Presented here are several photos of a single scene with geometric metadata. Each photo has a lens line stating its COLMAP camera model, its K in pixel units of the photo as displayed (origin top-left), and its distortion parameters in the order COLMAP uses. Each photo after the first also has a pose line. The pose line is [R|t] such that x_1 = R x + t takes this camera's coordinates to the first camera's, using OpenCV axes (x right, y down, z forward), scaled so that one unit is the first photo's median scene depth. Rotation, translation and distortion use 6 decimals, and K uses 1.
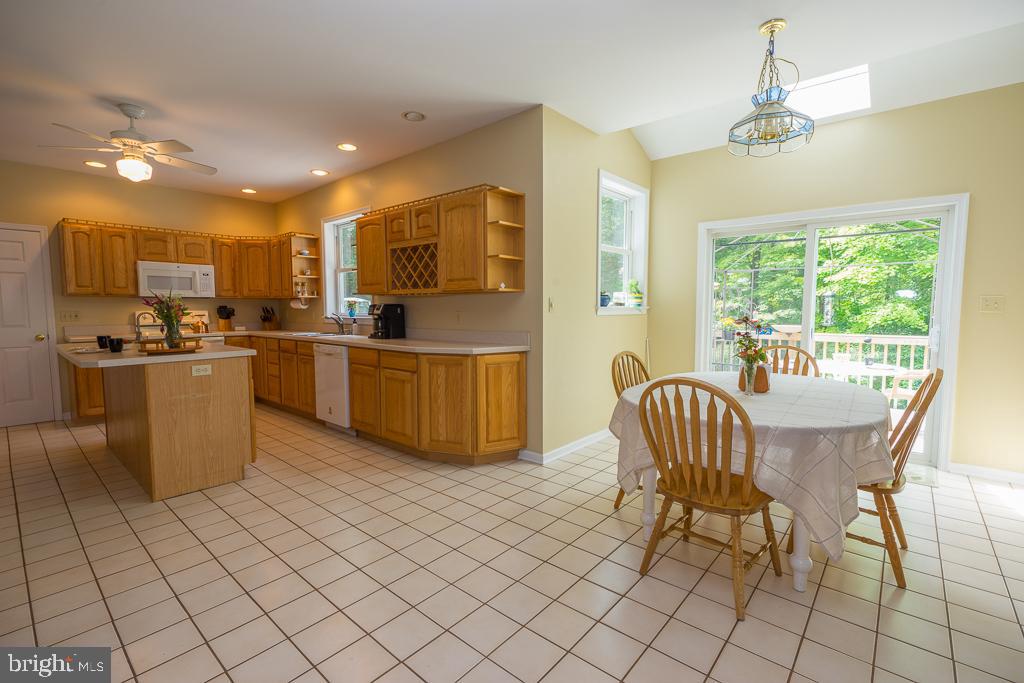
lens RADIAL K [[458.6, 0, 517.0], [0, 458.6, 340.6], [0, 0, 1]] dist [-0.018073, 0.006062]
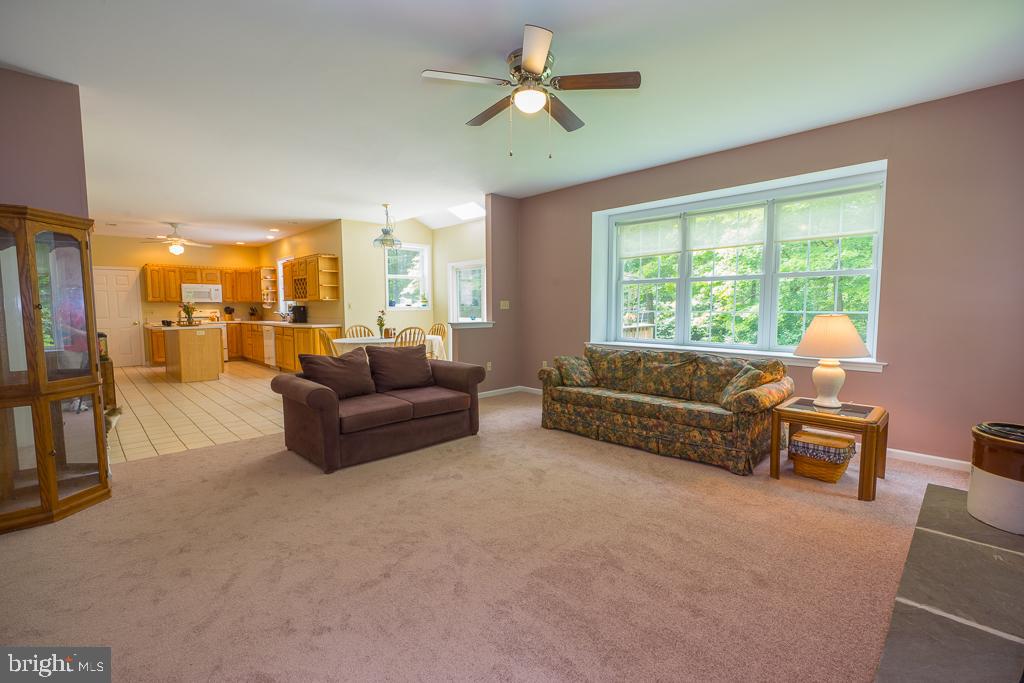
lens RADIAL K [[458.6, 0, 513.5], [0, 458.6, 342.6], [0, 0, 1]] dist [-0.018073, 0.006062]
pose [[0.996084, 0.002413, -0.088374, 0.780519], [-0.001786, 0.999973, 0.007180, 0.060502], [0.088389, -0.006994, 0.996061, -0.844784]]
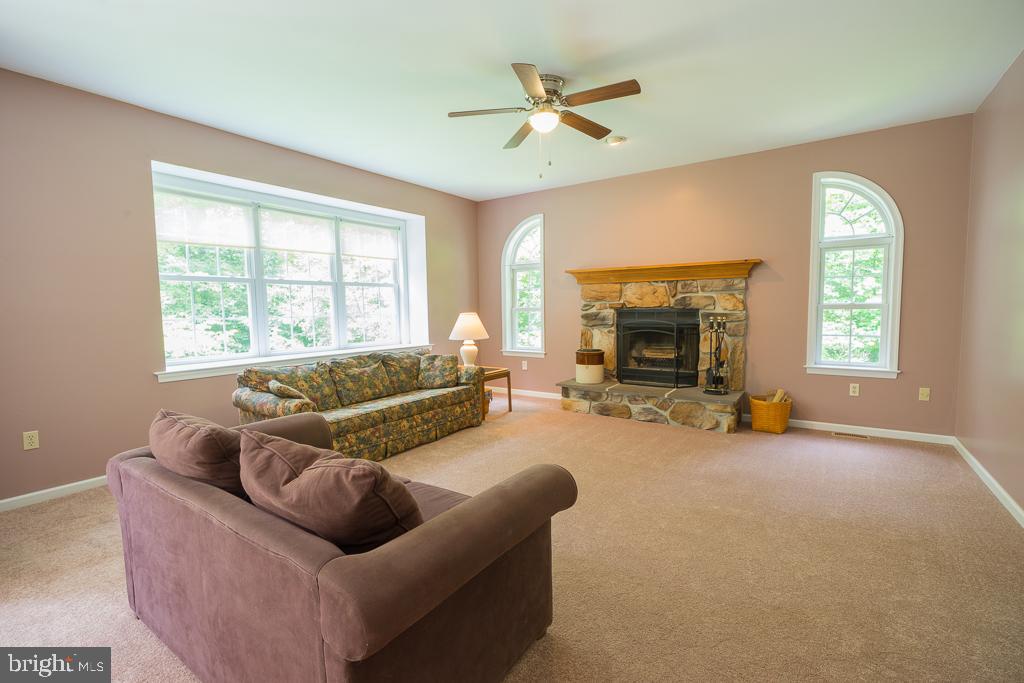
lens RADIAL K [[458.6, 0, 513.2], [0, 458.6, 341.1], [0, 0, 1]] dist [-0.018073, 0.006062]
pose [[-0.104501, -0.072354, 0.991889, 0.102480], [0.087862, 0.992779, 0.081676, 0.010385], [-0.990636, 0.095685, -0.097389, -0.141148]]
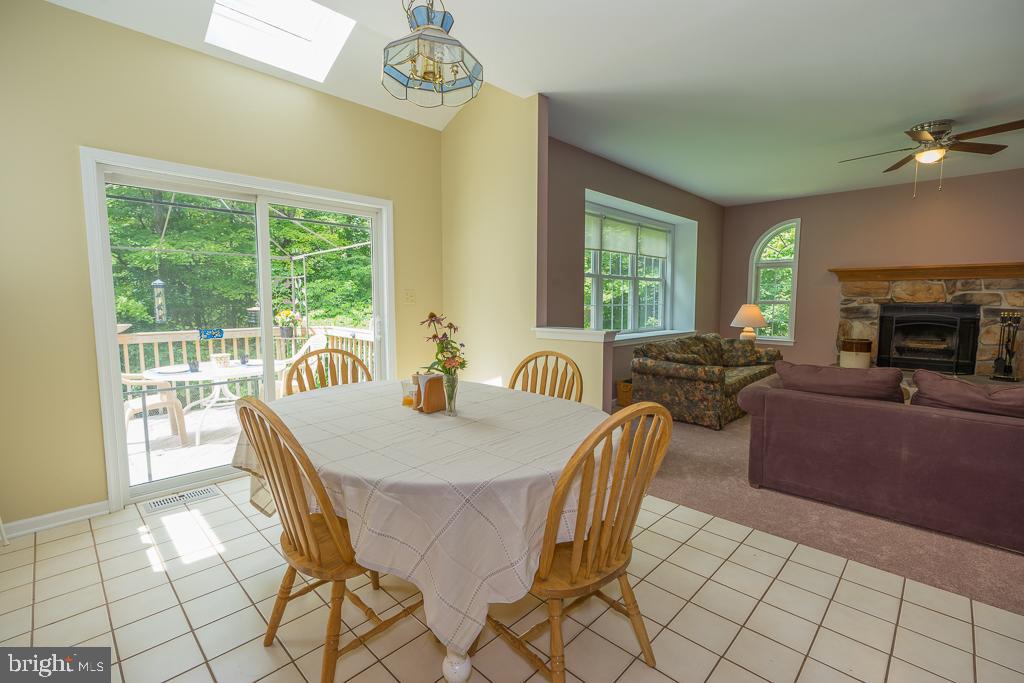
lens RADIAL K [[458.6, 0, 510.7], [0, 458.6, 340.6], [0, 0, 1]] dist [-0.018073, 0.006062]
pose [[0.060631, -0.089167, 0.994170, -0.120242], [0.071947, 0.993802, 0.084747, -0.032304], [-0.995564, 0.066389, 0.066670, 0.431493]]
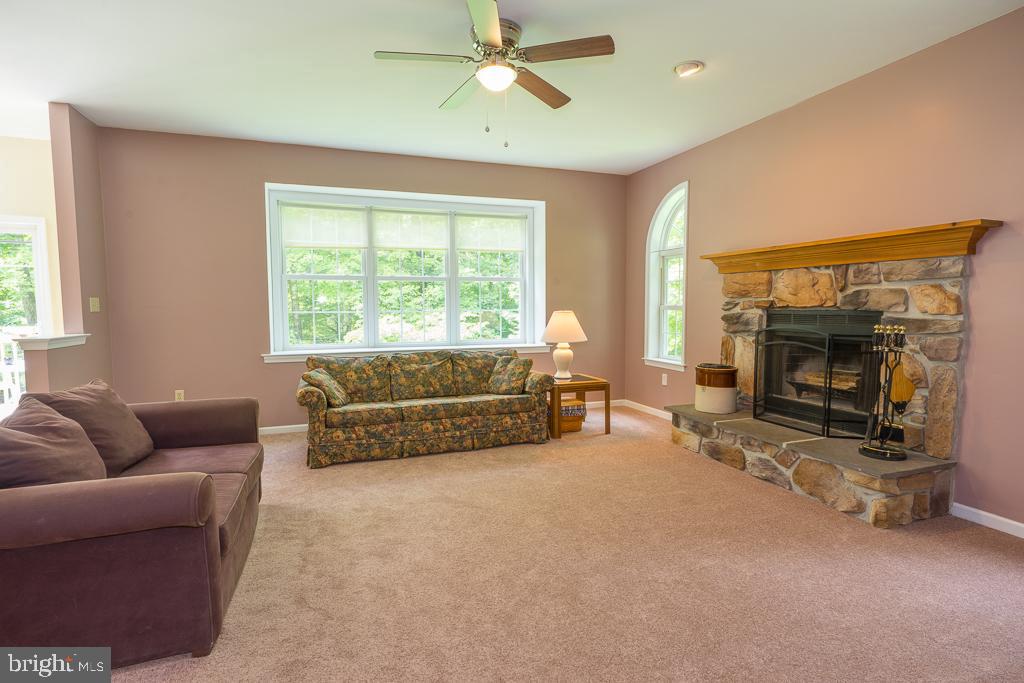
lens RADIAL K [[516.3, 0, 512.1], [0, 516.3, 343.0], [0, 0, 1]] dist [-0.002050, 0.001160]
pose [[0.491113, -0.066159, 0.868580, 0.234059], [0.068654, 0.996950, 0.037118, 0.041830], [-0.868386, 0.041402, 0.494157, -0.564599]]
